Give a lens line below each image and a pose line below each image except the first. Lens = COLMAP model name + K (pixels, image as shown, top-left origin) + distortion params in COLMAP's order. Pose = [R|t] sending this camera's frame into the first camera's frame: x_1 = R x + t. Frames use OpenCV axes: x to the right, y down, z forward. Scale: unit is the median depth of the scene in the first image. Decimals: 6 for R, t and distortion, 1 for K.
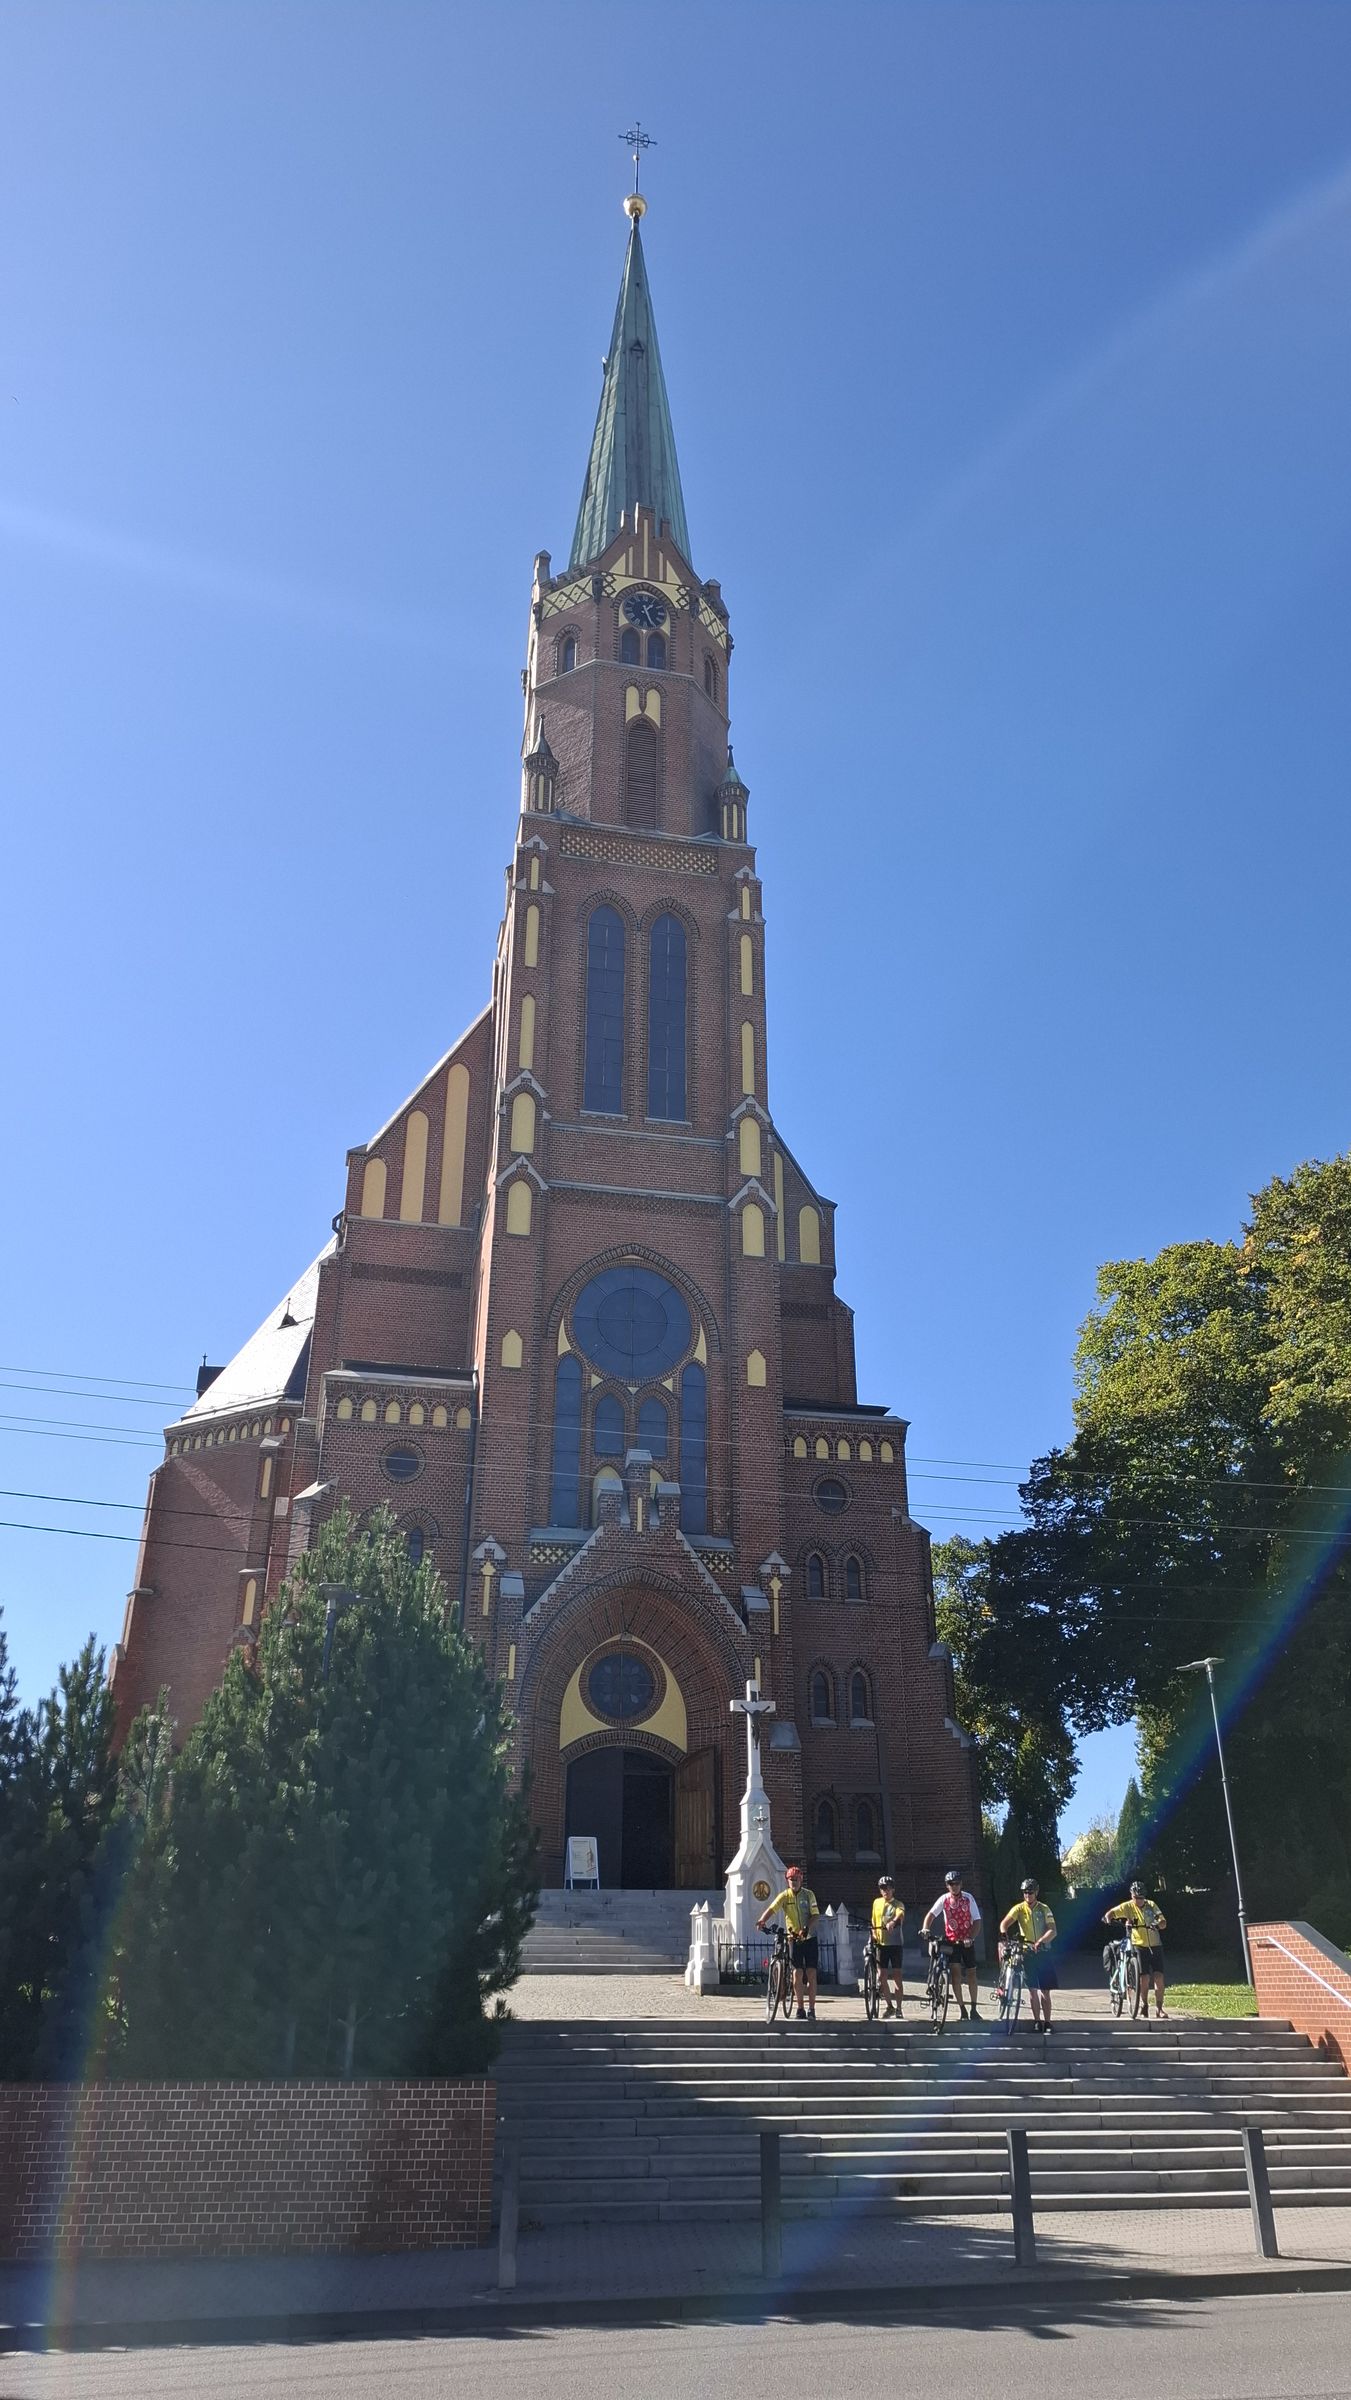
lens RADIAL K [[1648.1, 0, 647.4], [0, 1648.1, 1157.9], [0, 0, 1]] dist [0.130589, -0.196261]
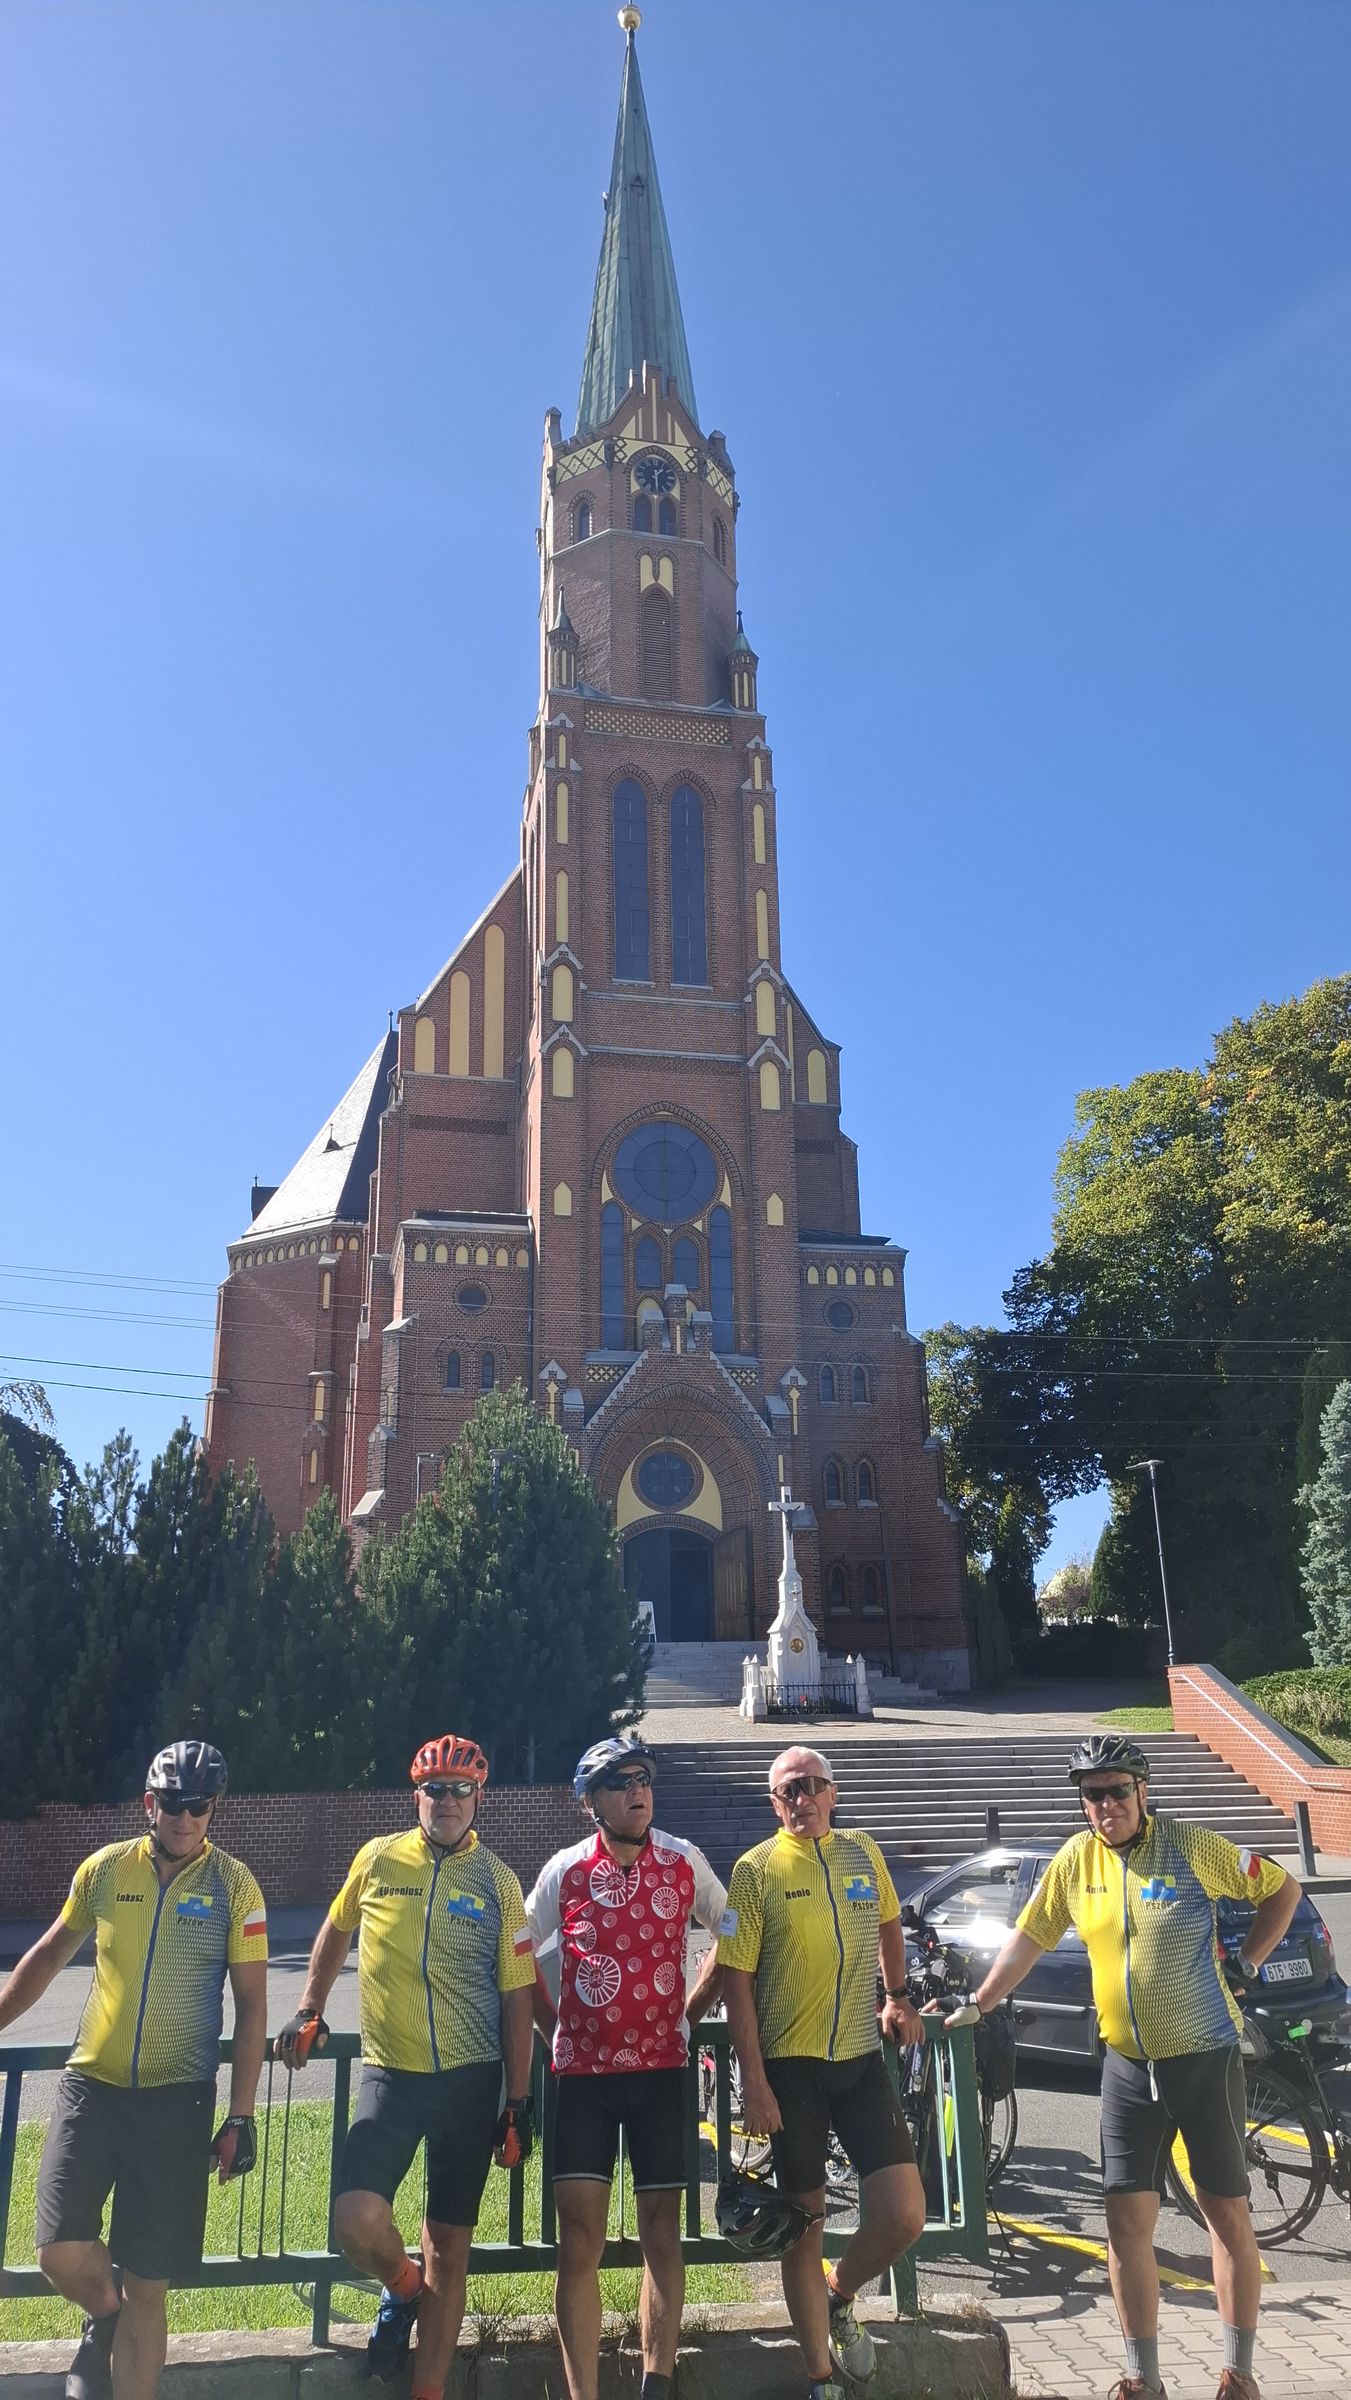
lens RADIAL K [[1648.1, 0, 647.4], [0, 1648.1, 1157.9], [0, 0, 1]] dist [0.130589, -0.196261]
pose [[0.999778, -0.020769, 0.003480, -0.021746], [0.020093, 0.990295, 0.137525, -0.056948], [-0.006303, -0.137424, 0.990492, -0.109184]]
